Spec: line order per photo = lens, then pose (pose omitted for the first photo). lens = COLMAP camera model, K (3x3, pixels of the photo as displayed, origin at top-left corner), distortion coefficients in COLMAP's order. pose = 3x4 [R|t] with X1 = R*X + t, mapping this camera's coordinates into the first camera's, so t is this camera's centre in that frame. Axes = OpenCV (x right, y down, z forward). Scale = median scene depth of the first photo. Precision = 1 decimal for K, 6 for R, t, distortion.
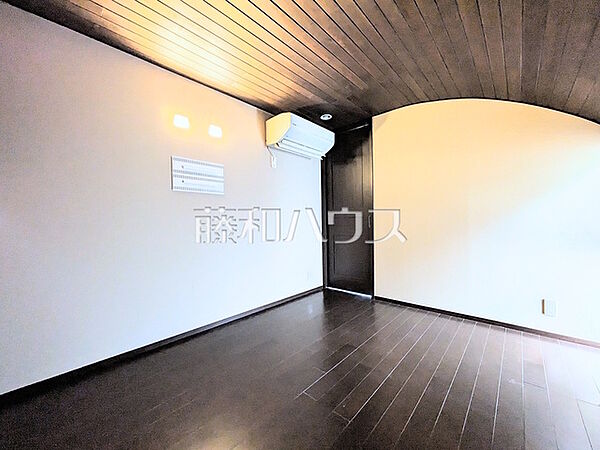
lens RADIAL K [[240.5, 0, 306.9], [0, 240.5, 225.6], [0, 0, 1]] dist [-0.000318, -0.000072]
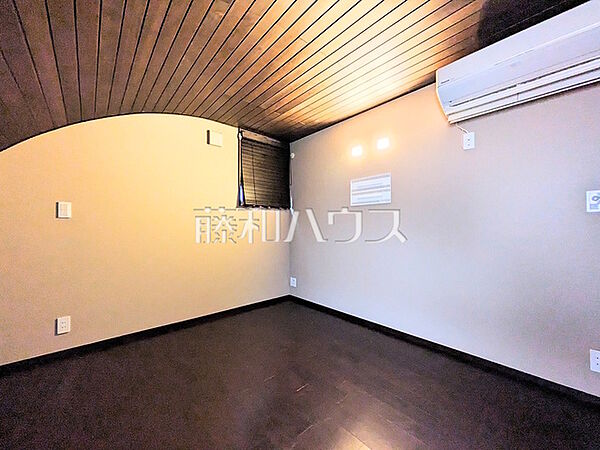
lens RADIAL K [[240.5, 0, 306.9], [0, 240.5, 225.6], [0, 0, 1]] dist [-0.000318, -0.000072]
pose [[-0.107982, 0.000523, -0.994153, 0.634417], [-0.021359, 0.999768, 0.002846, -0.025127], [0.993923, 0.021541, -0.107945, 0.709746]]
